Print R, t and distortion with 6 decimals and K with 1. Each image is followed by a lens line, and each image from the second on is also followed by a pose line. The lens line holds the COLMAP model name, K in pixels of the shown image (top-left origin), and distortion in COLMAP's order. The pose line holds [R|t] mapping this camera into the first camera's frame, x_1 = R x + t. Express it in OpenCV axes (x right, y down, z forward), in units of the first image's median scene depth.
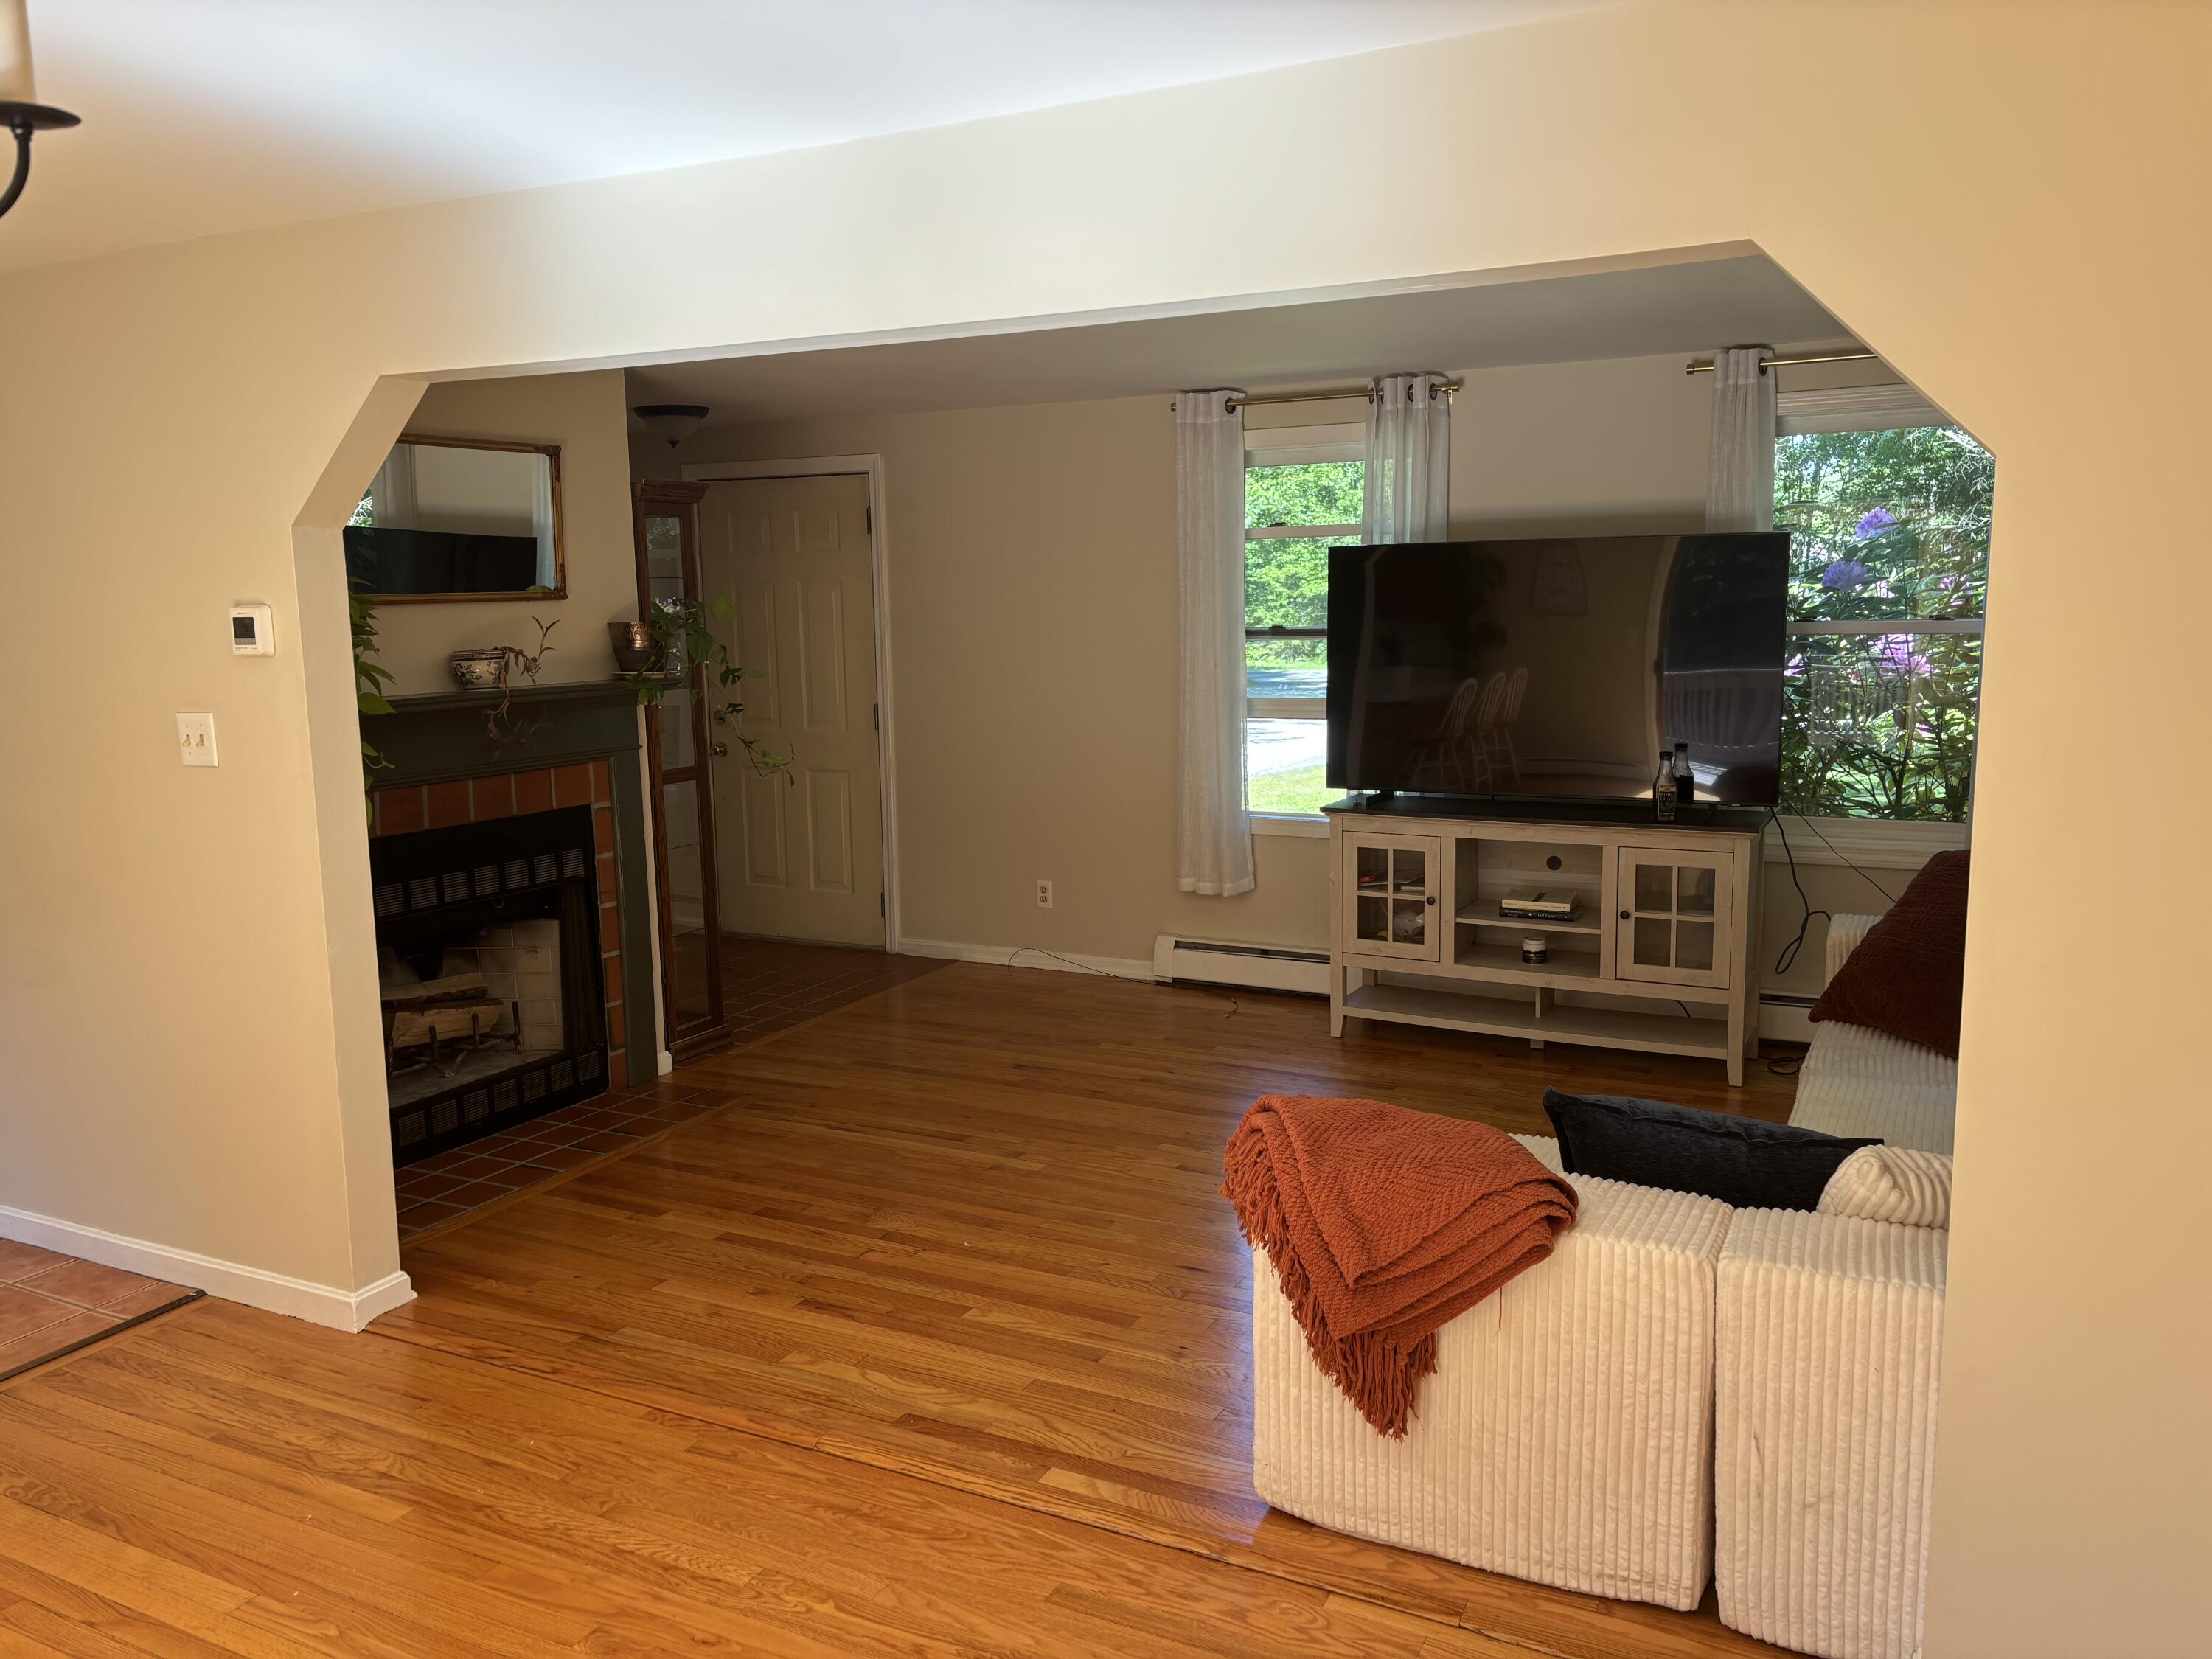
lens RADIAL K [[1628.9, 0, 1110.0], [0, 1628.9, 835.7], [0, 0, 1]] dist [0.002081, -0.000455]
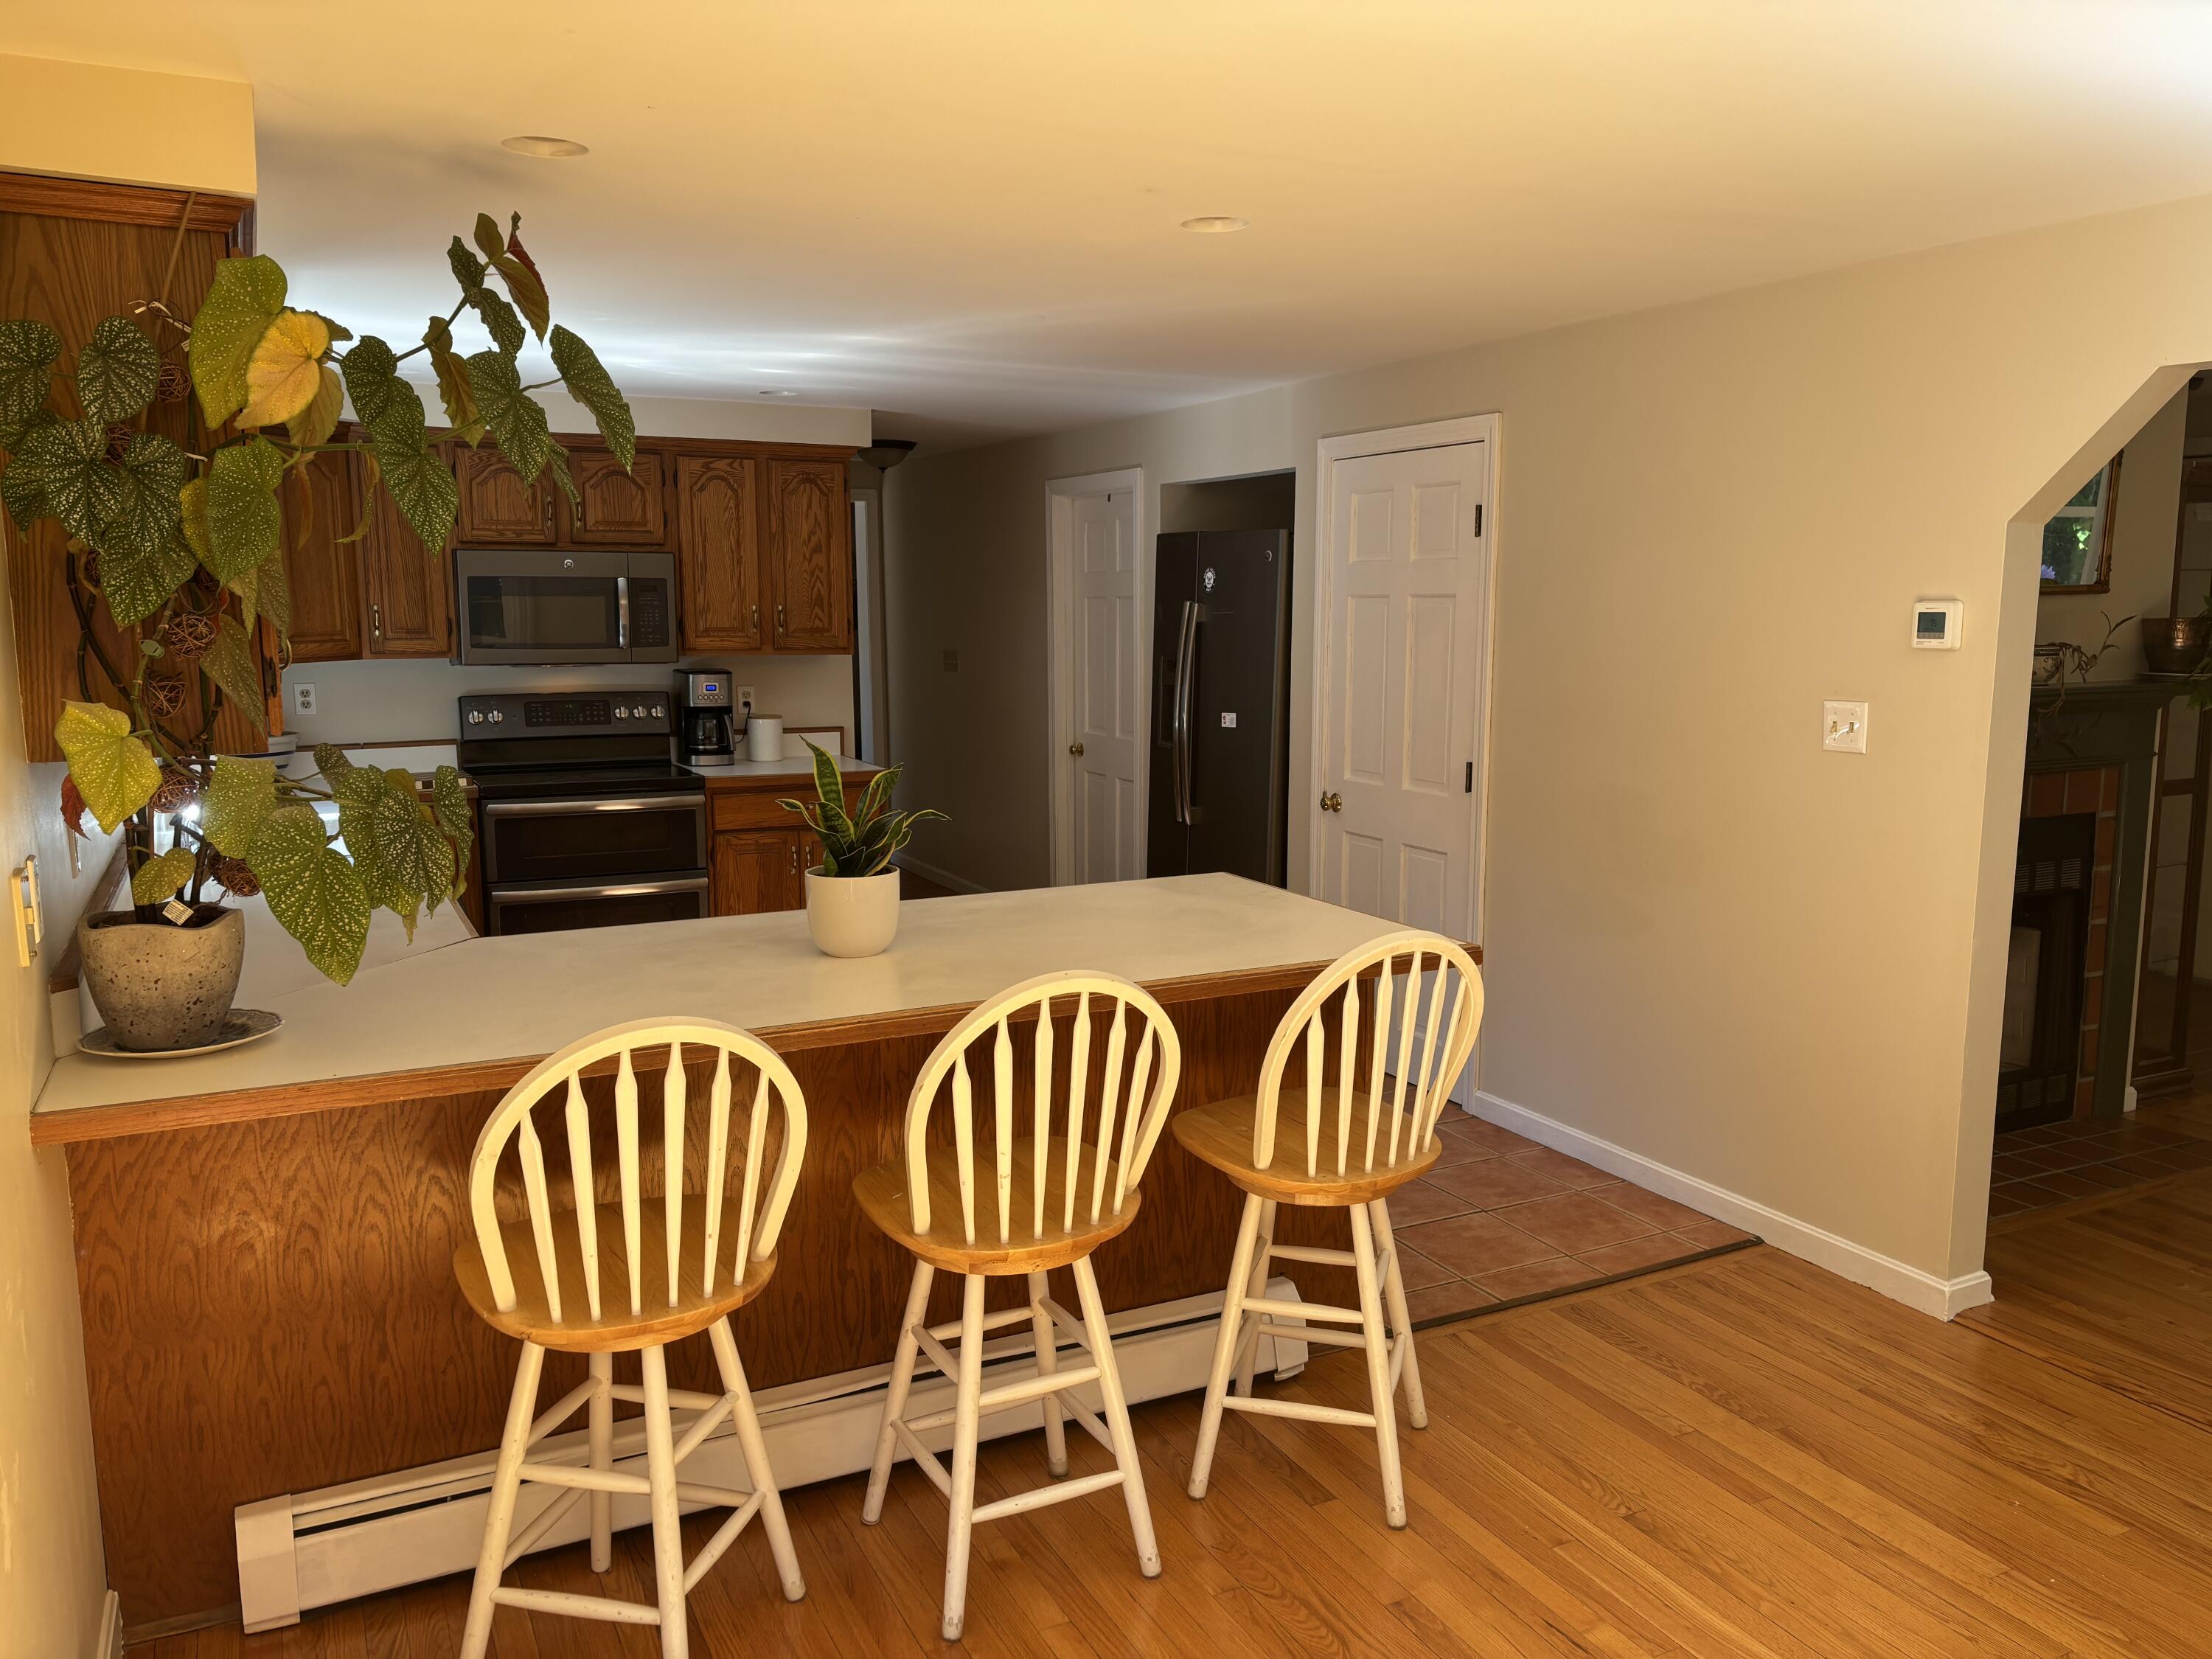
lens RADIAL K [[1628.9, 0, 1104.3], [0, 1628.9, 839.1], [0, 0, 1]] dist [0.002081, -0.000455]
pose [[0.789609, 0.098986, -0.605574, -0.254121], [-0.092293, 0.994834, 0.042273, 0.011210], [0.606630, 0.022512, 0.794665, -0.111341]]
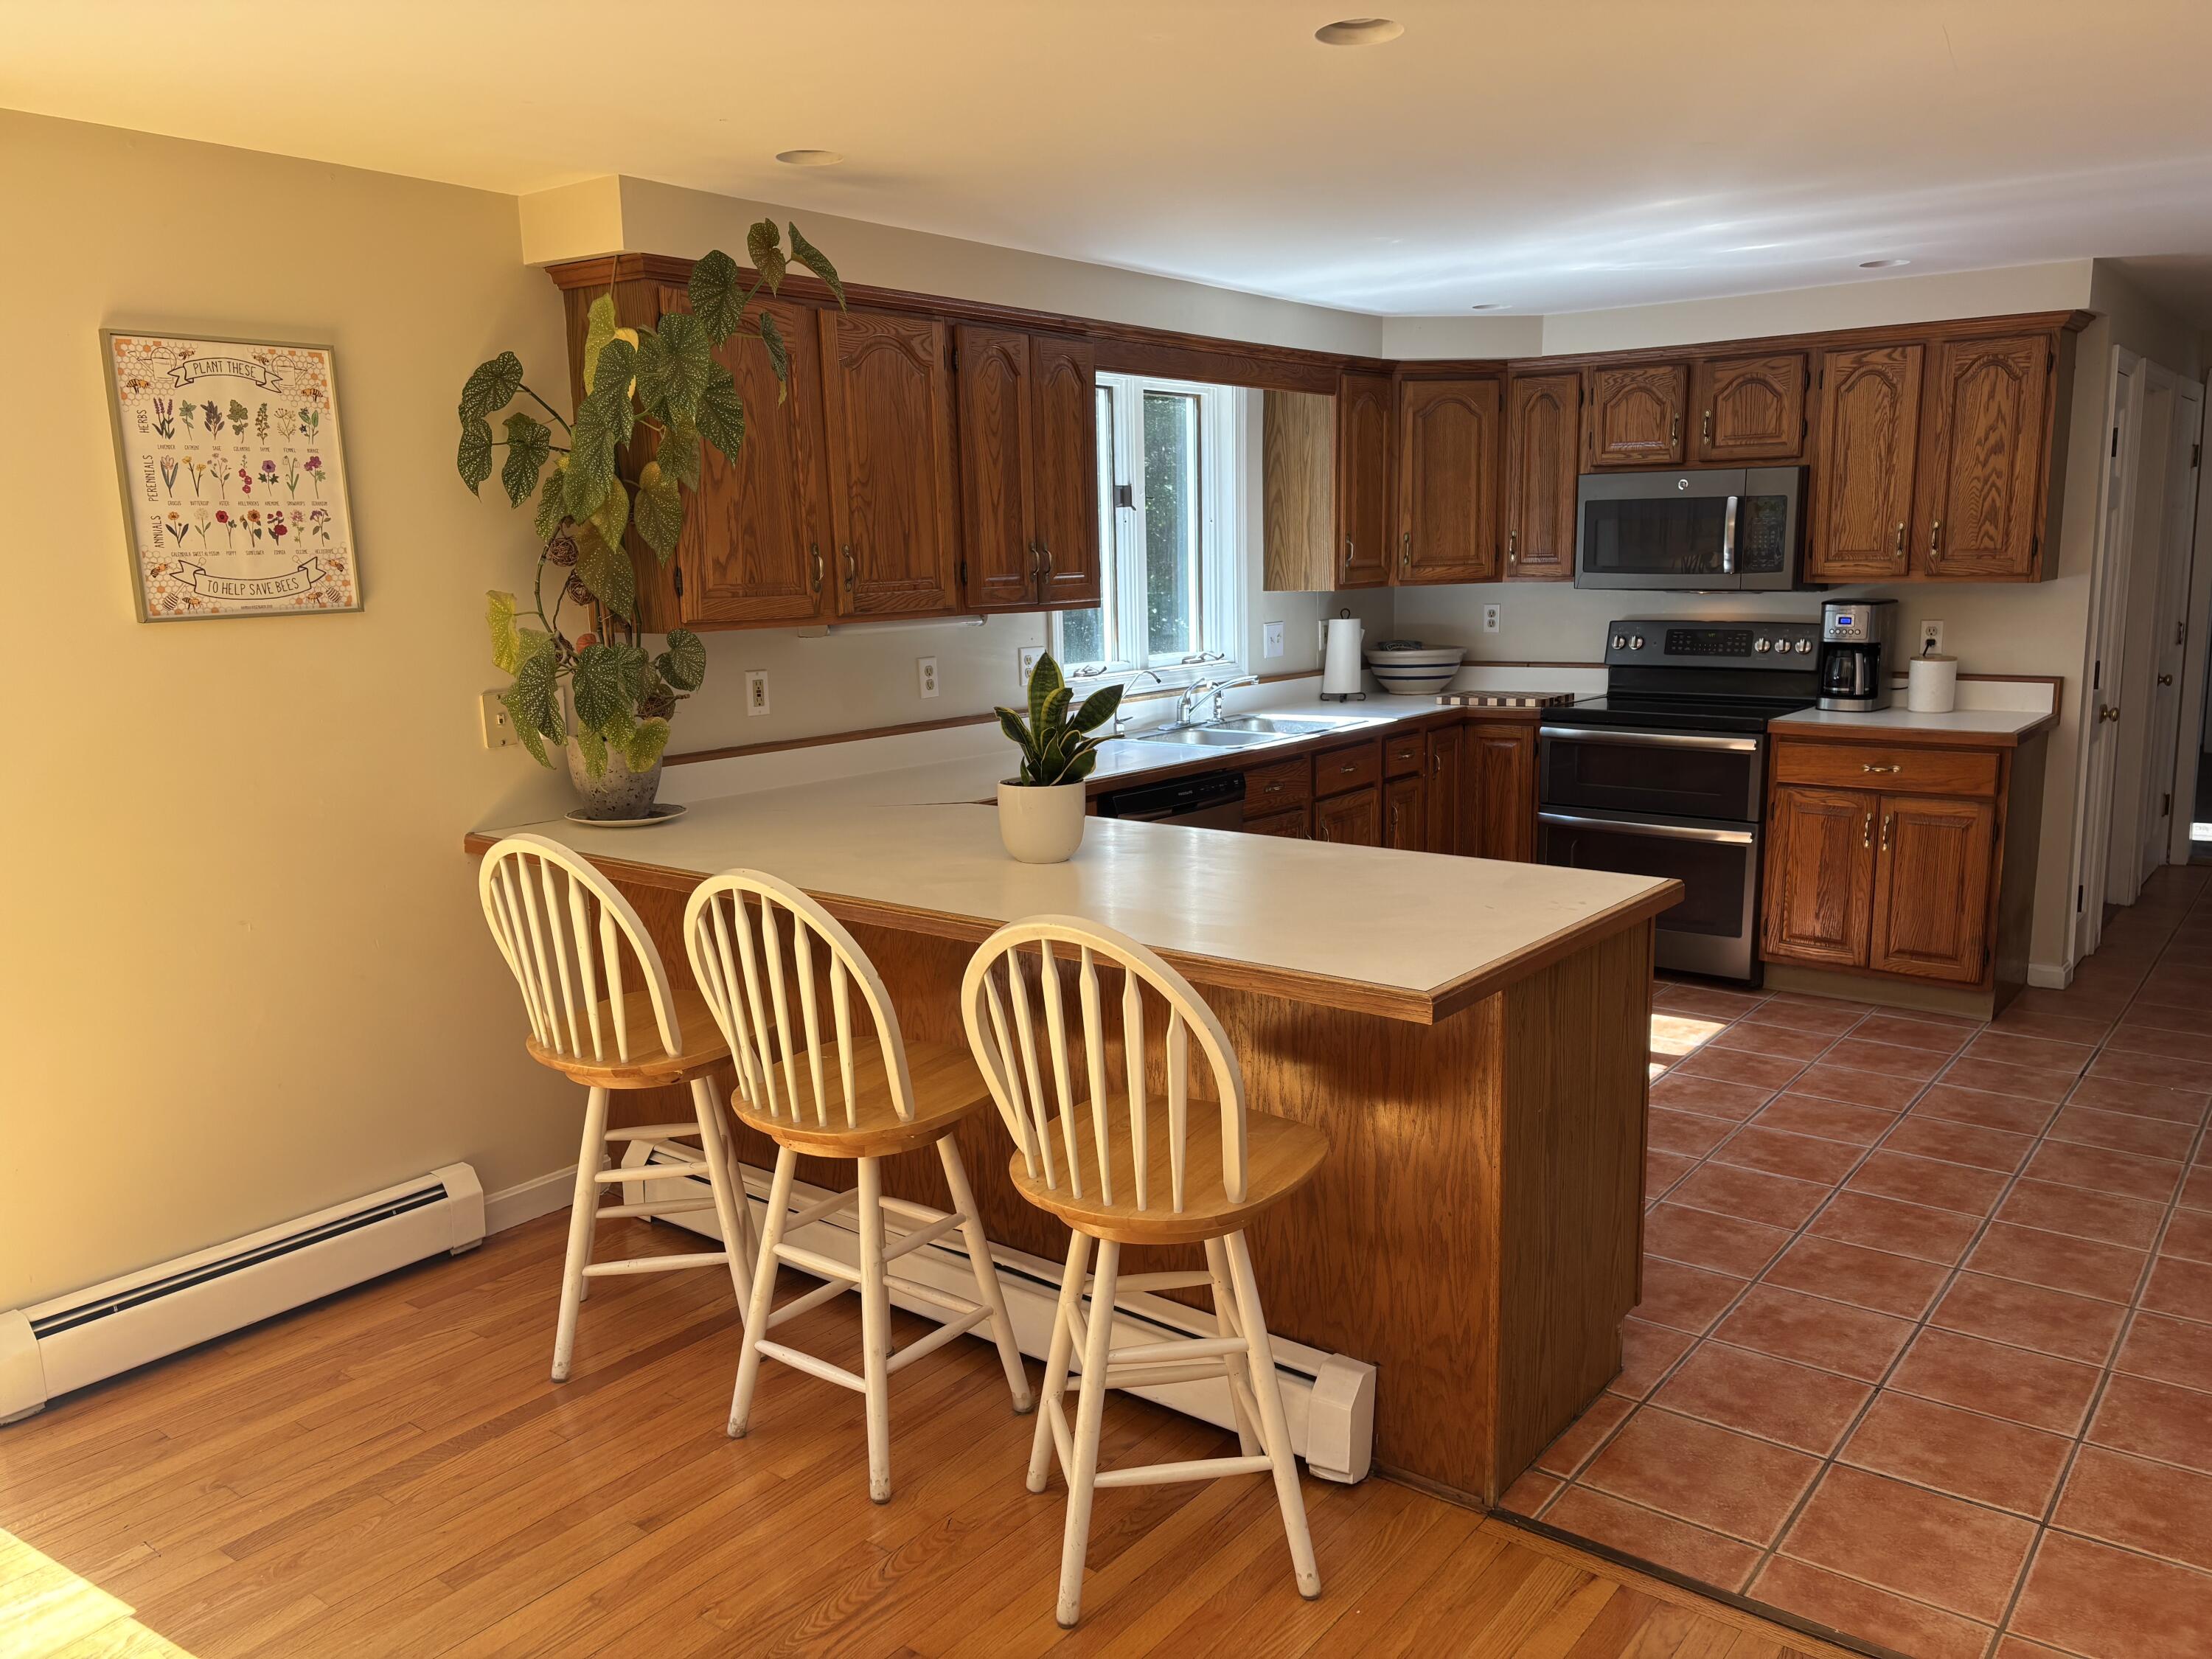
lens RADIAL K [[1628.9, 0, 1084.8], [0, 1628.9, 844.8], [0, 0, 1]] dist [0.002081, -0.000455]
pose [[-0.201699, 0.196412, -0.959552, -0.044306], [-0.106376, 0.969499, 0.220808, -0.087183], [0.973654, 0.146610, -0.174653, 0.574871]]
